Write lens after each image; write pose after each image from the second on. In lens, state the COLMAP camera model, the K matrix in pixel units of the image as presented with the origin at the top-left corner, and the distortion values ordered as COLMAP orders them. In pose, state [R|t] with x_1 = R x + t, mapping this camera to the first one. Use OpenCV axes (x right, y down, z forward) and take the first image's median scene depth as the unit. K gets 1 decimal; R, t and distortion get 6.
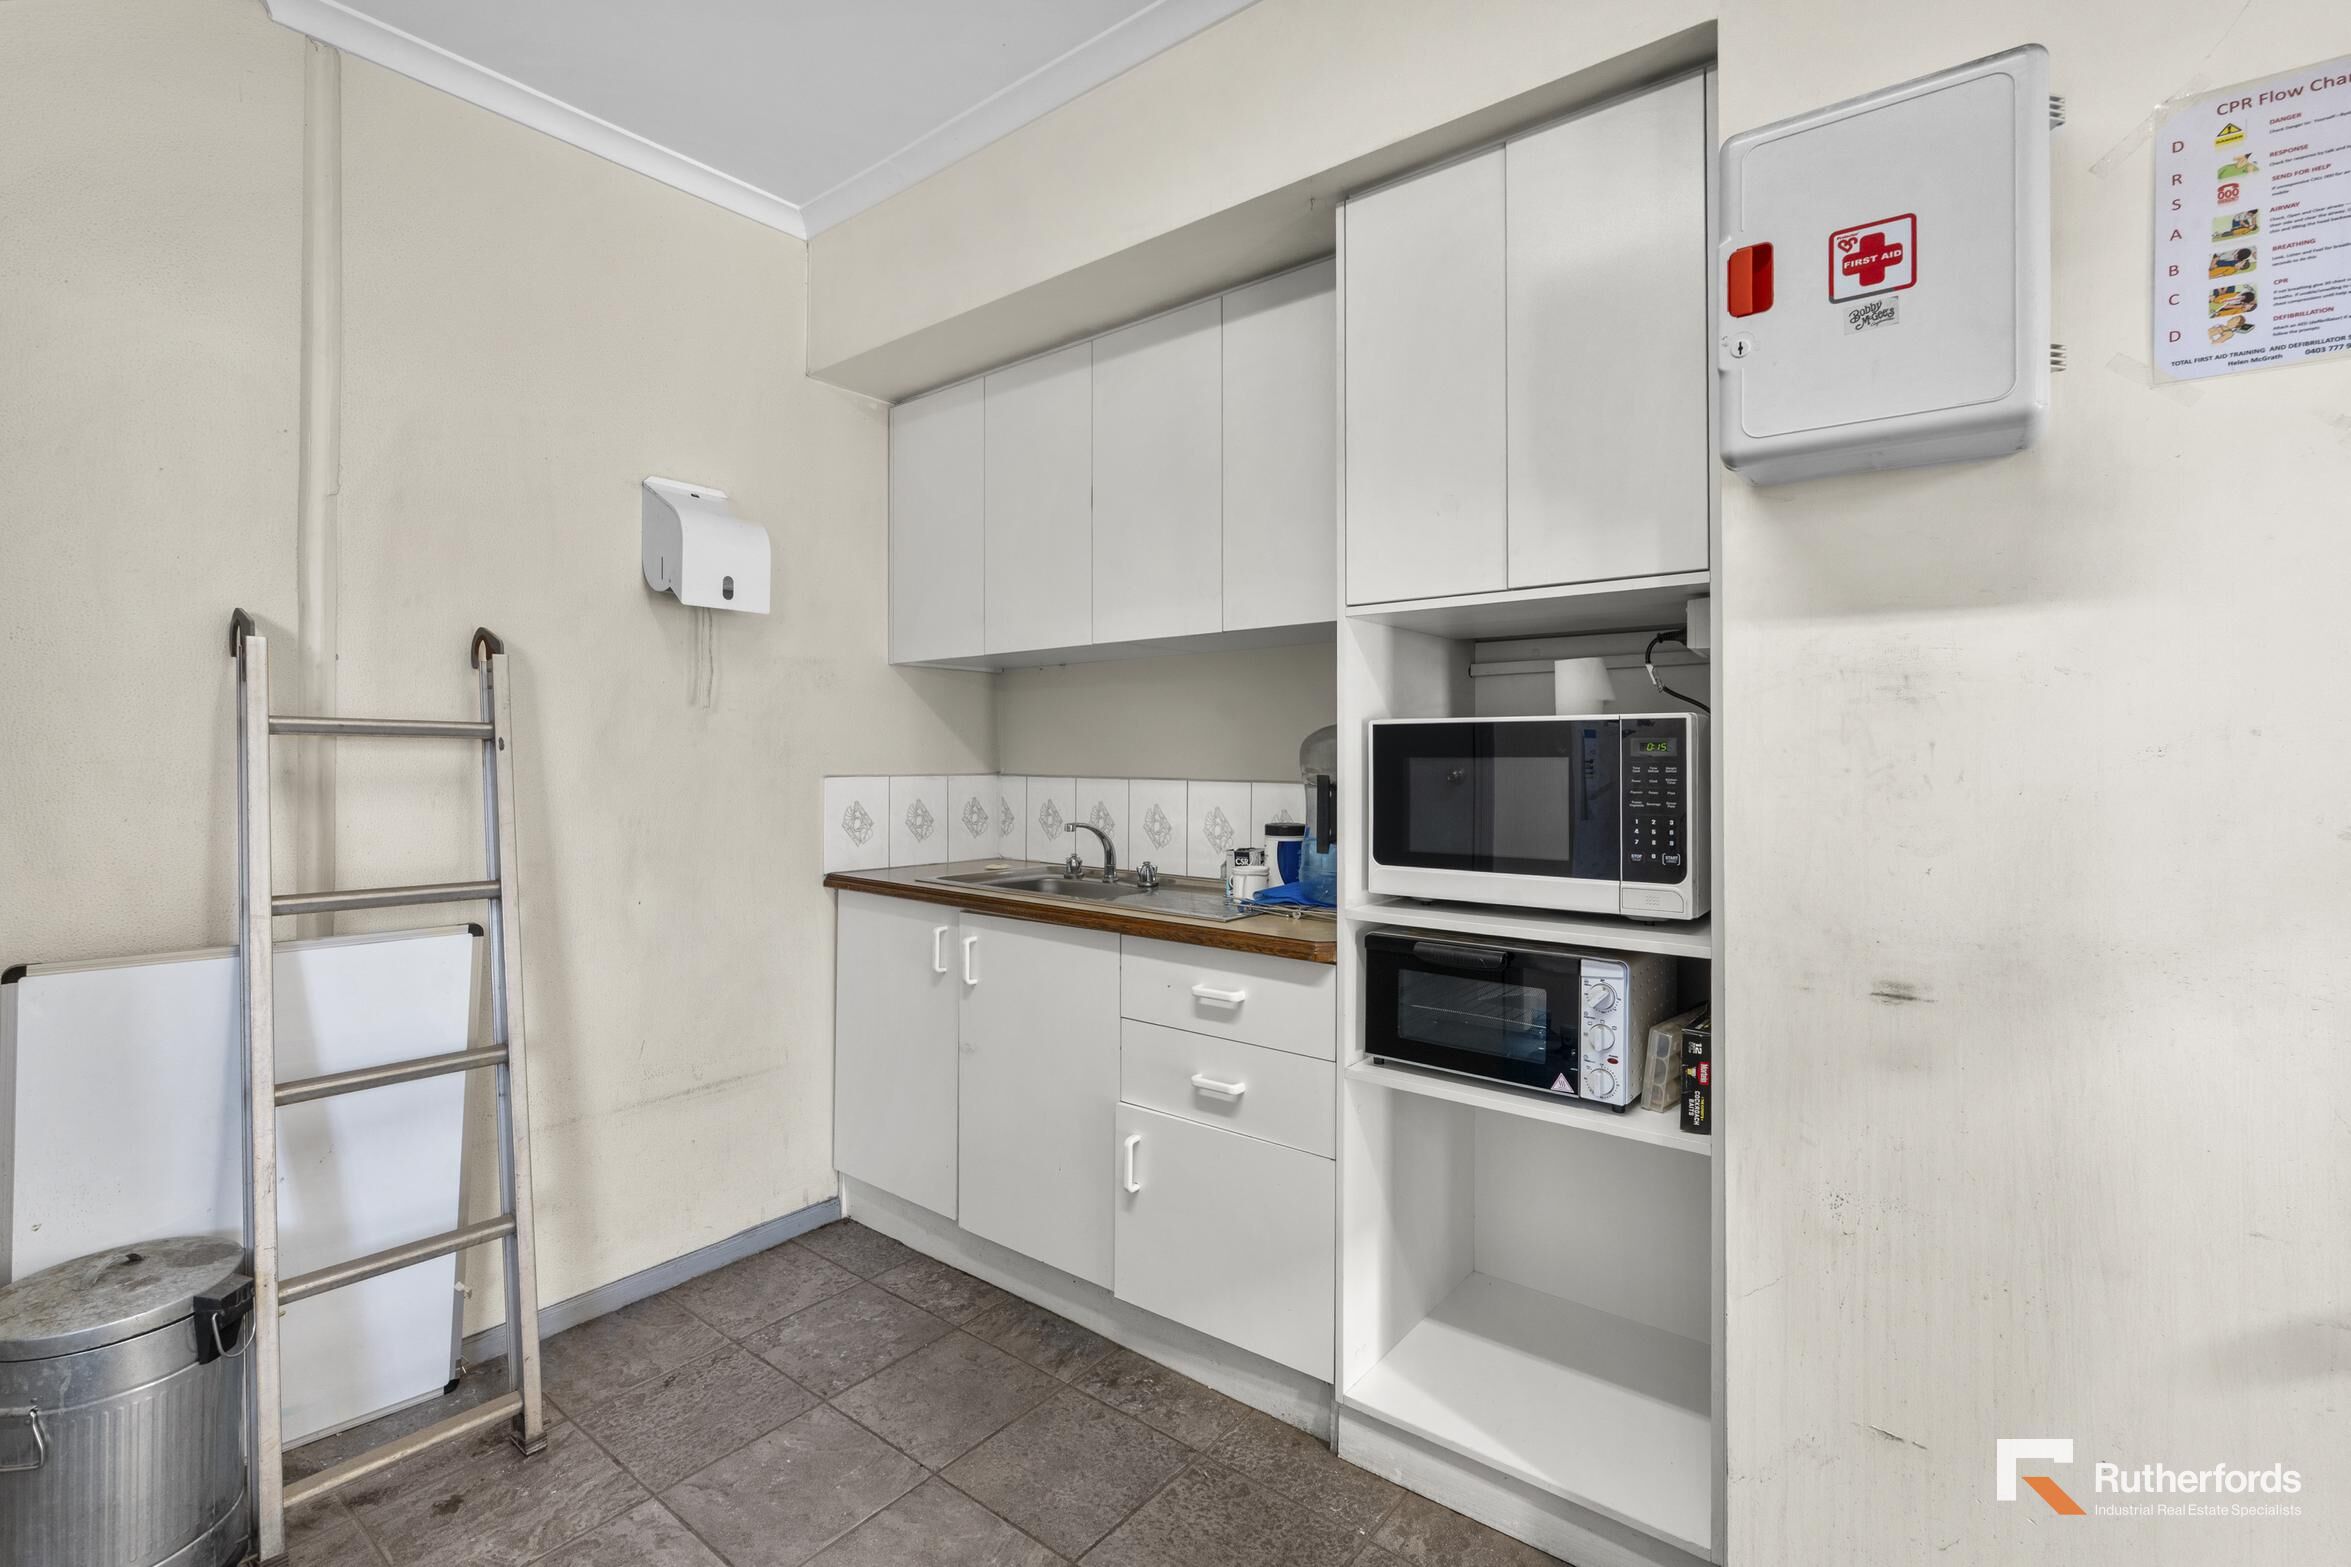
lens RADIAL K [[1069.6, 0, 1210.1], [0, 1069.6, 739.2], [0, 0, 1]] dist [-0.008057, 0.001169]
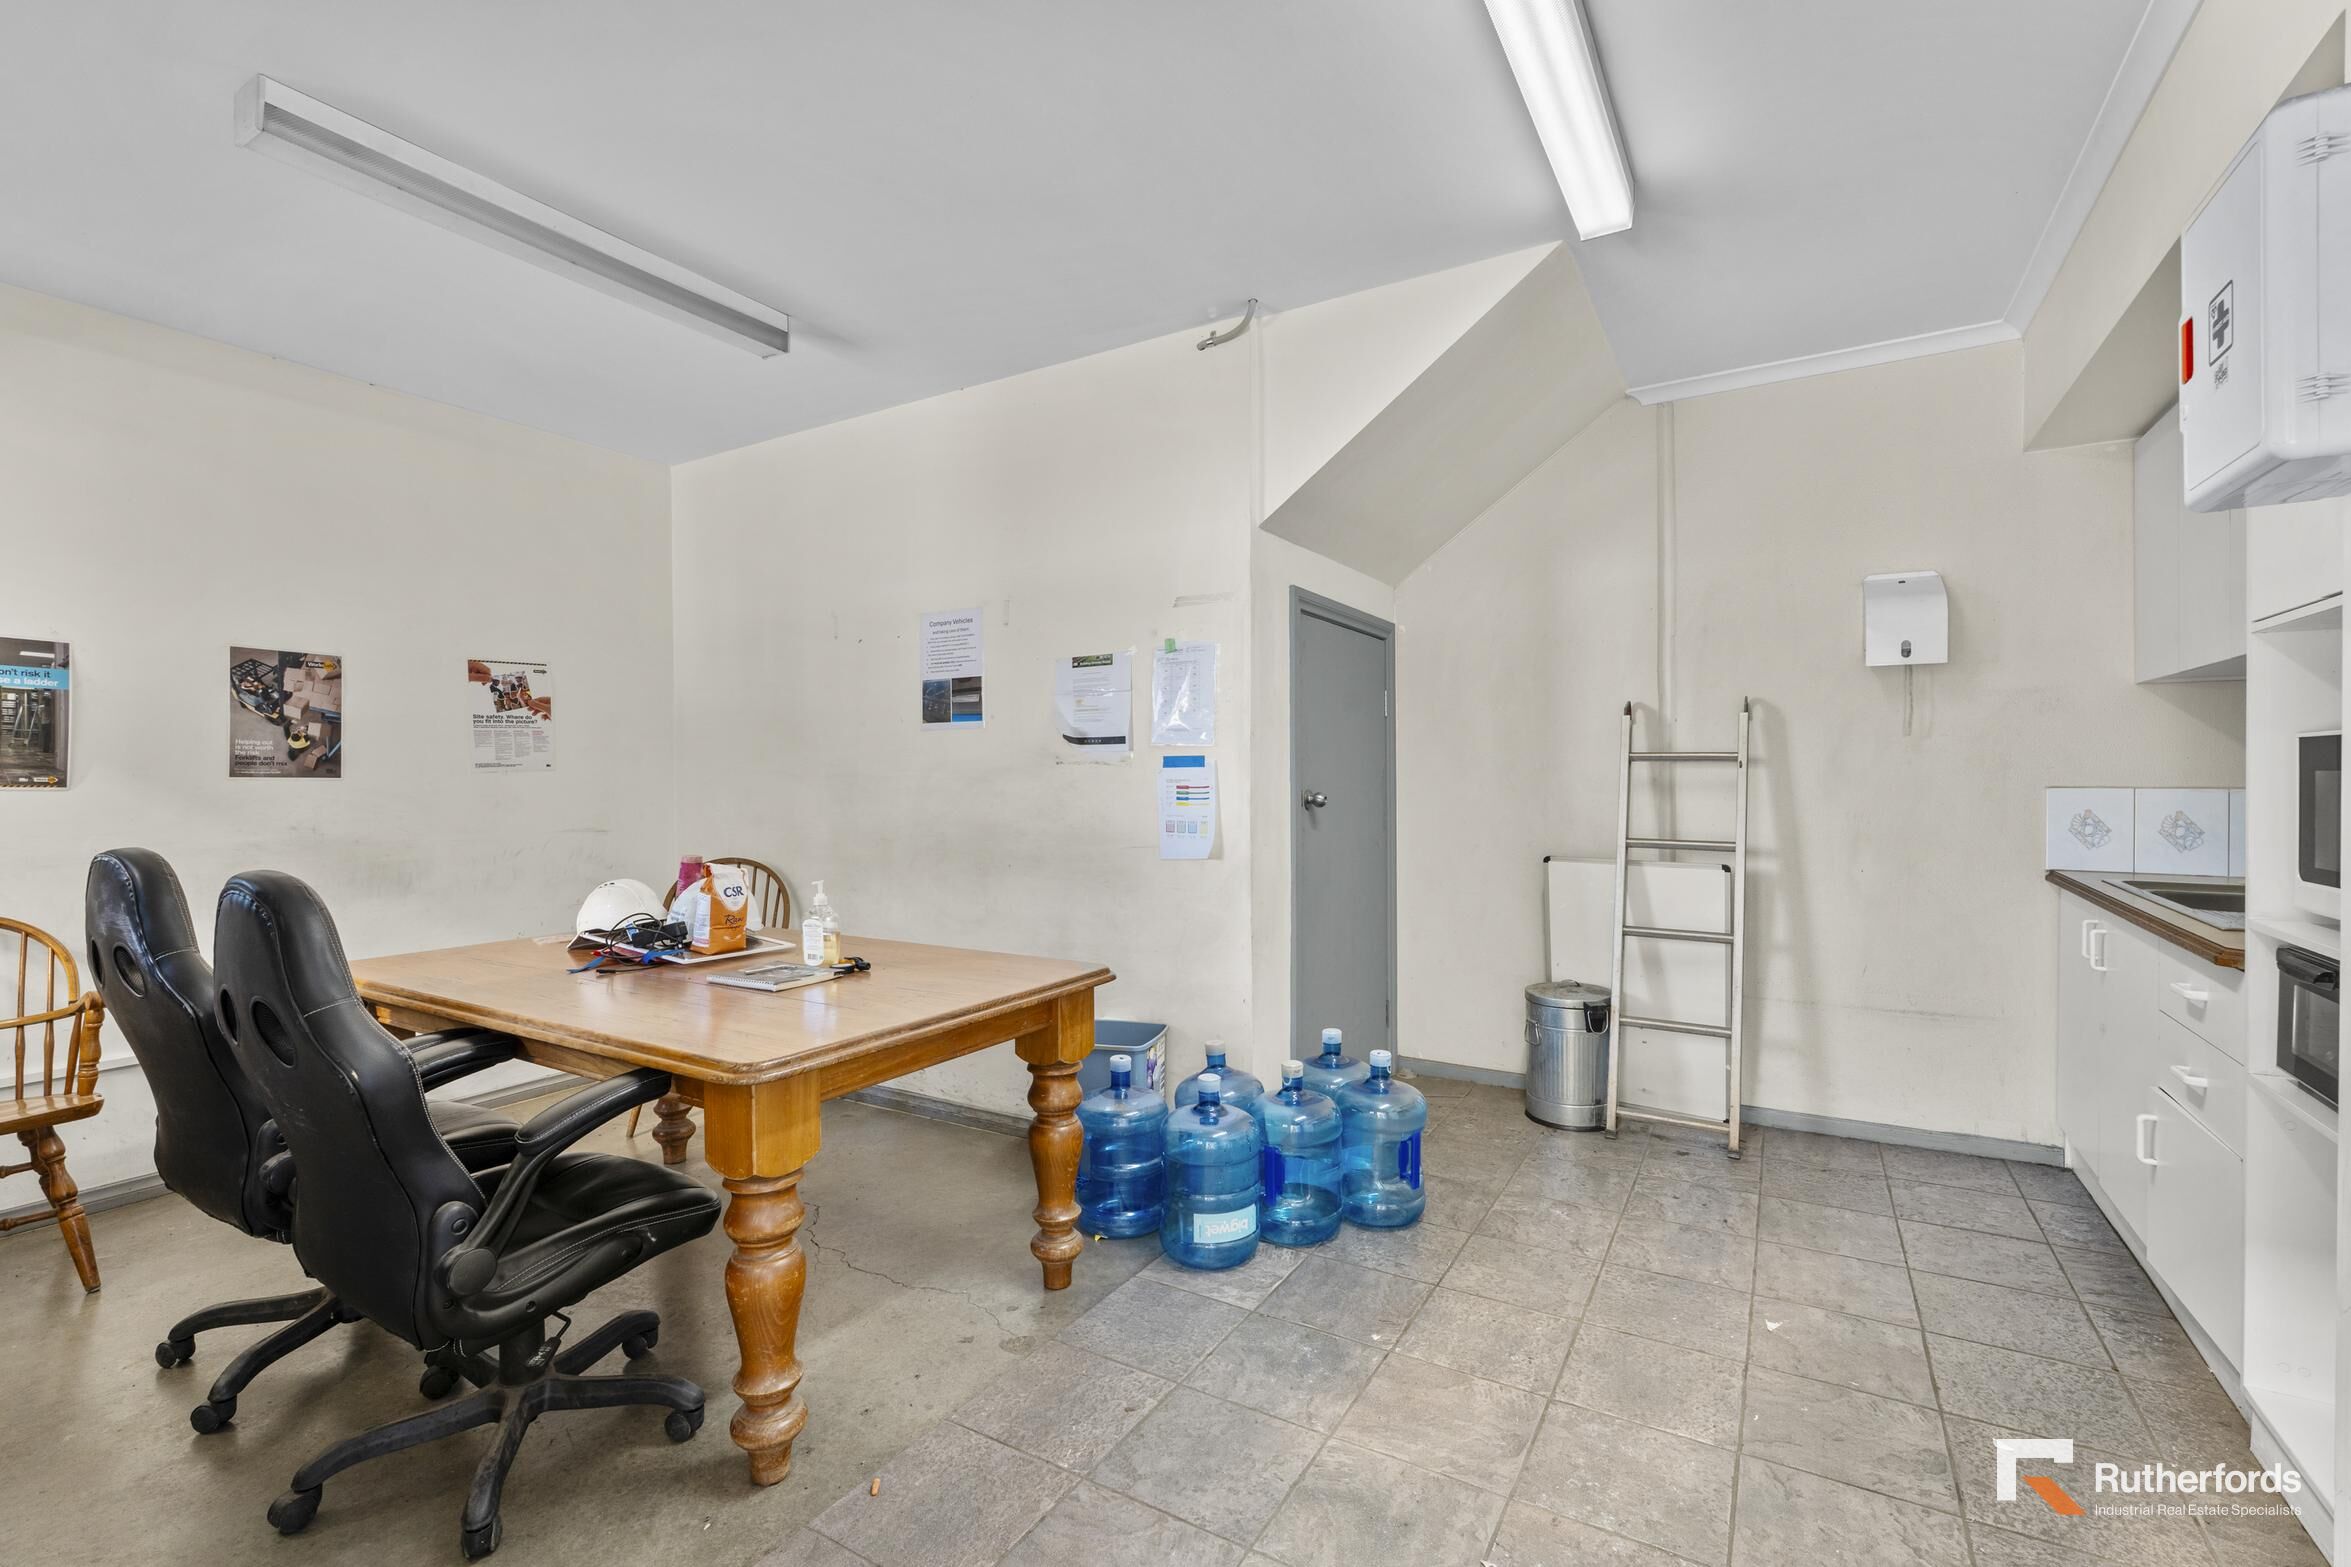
lens RADIAL K [[1069.6, 0, 1171.5], [0, 1069.6, 777.4], [0, 0, 1]] dist [-0.008057, 0.001169]
pose [[0.120795, 0.003266, -0.992672, 0.945355], [0.019356, 0.999797, 0.005644, -0.001303], [0.992489, -0.019896, 0.120707, -0.134732]]
